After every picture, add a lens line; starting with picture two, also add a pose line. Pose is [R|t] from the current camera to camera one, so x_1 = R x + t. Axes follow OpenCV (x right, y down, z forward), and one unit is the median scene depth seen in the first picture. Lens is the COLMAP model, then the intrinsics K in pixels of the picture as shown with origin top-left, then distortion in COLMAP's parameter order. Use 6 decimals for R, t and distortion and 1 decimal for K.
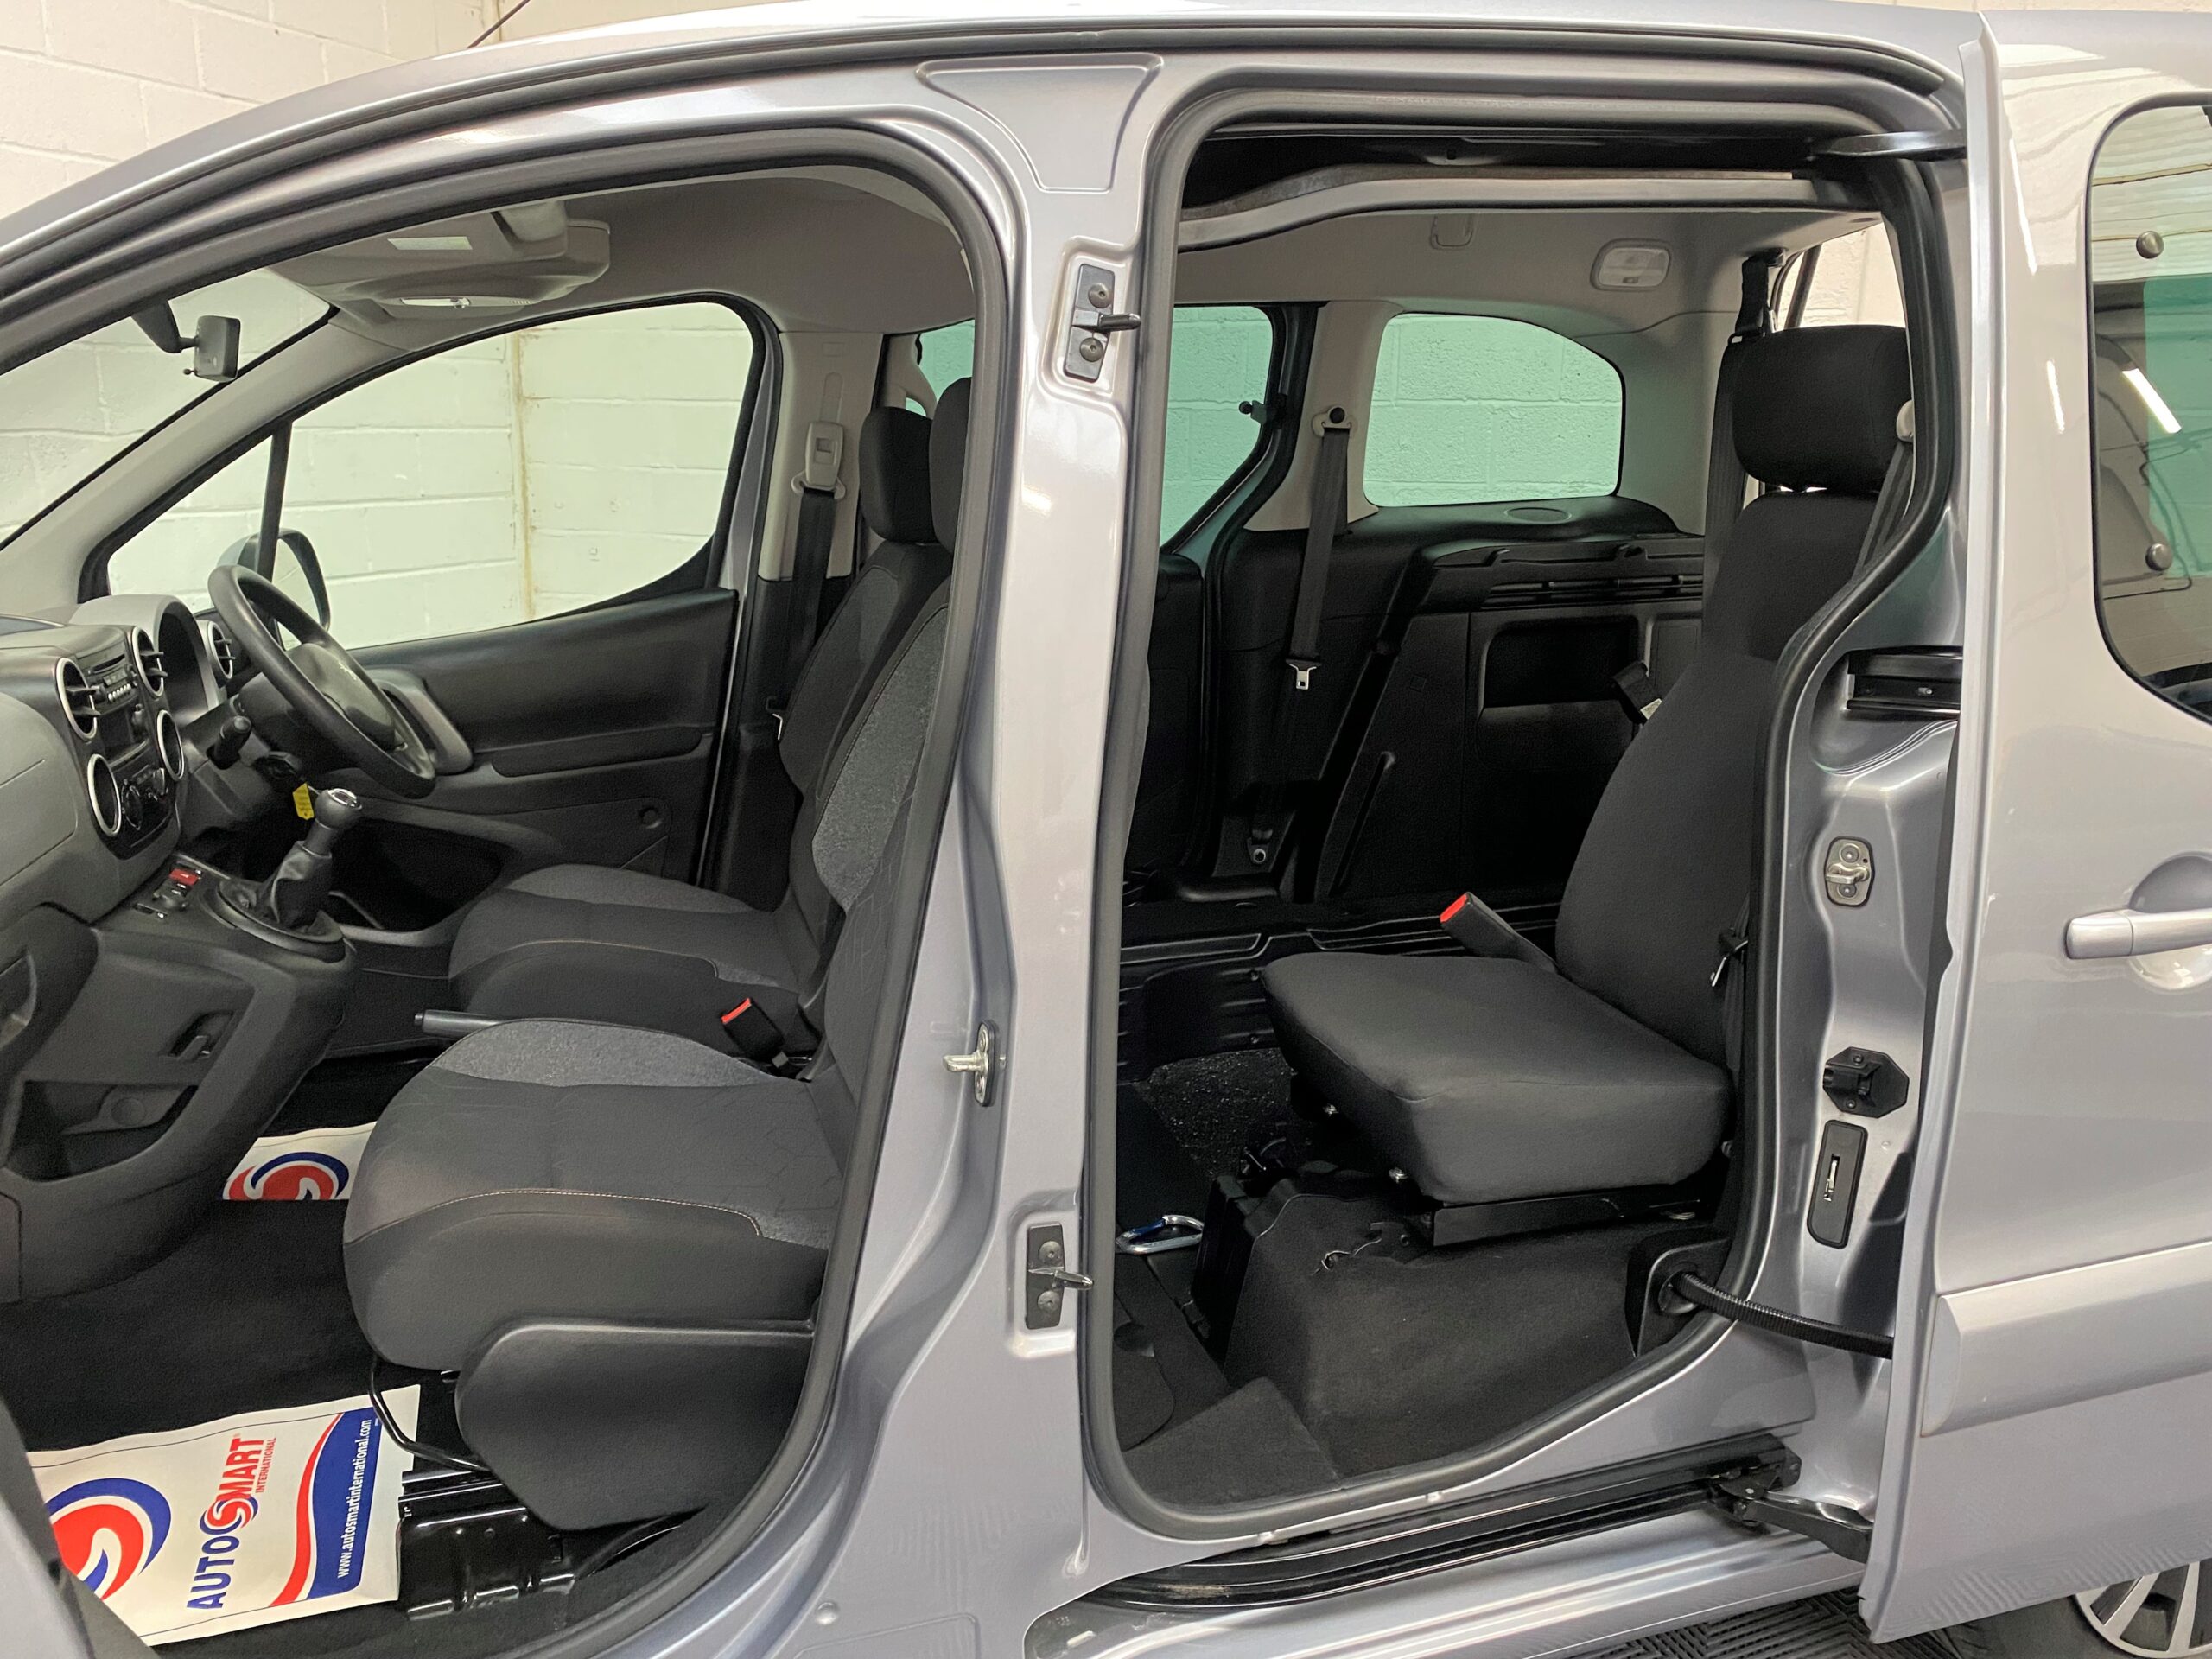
lens RADIAL K [[1712.1, 0, 1116.3], [0, 1712.1, 802.7], [0, 0, 1]] dist [0.033724, -0.032119]
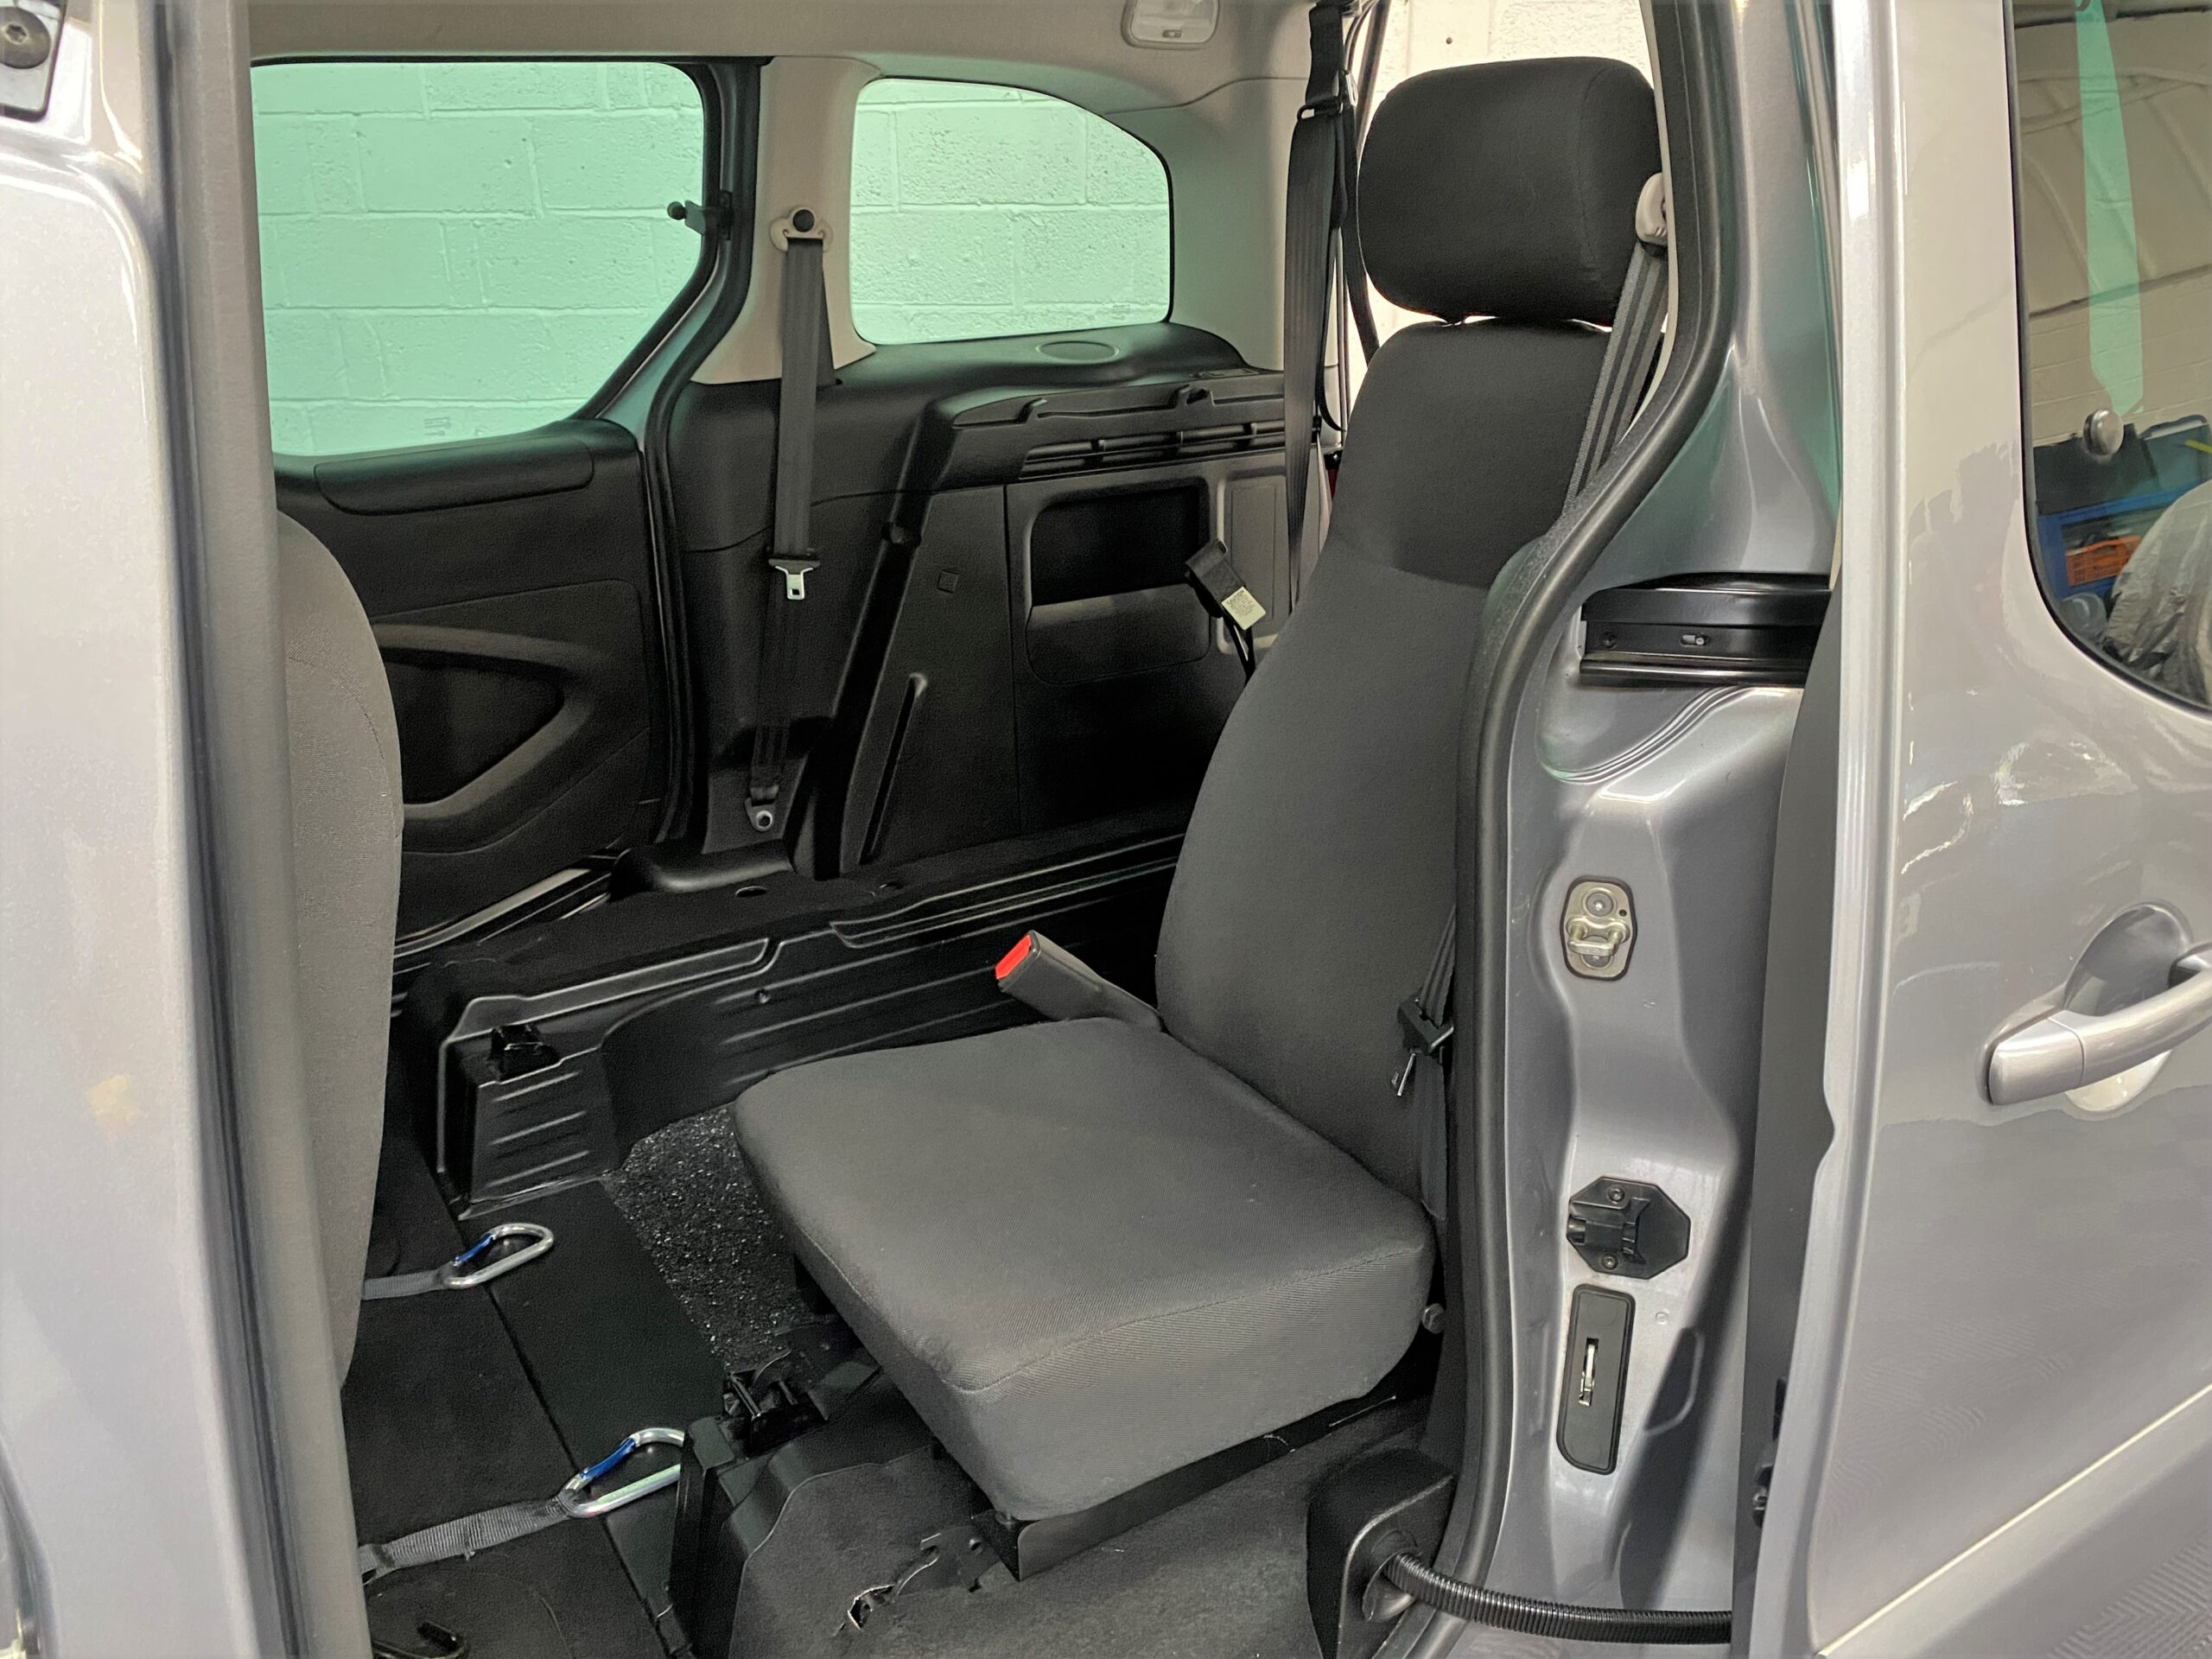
lens RADIAL K [[1667.9, 0, 1129.7], [0, 1667.9, 832.5], [0, 0, 1]] dist [0.051238, -0.023631]
pose [[0.962621, -0.104889, 0.249719, 0.062179], [0.073775, 0.988650, 0.130874, -0.056539], [-0.260612, -0.107559, 0.959433, 0.272365]]
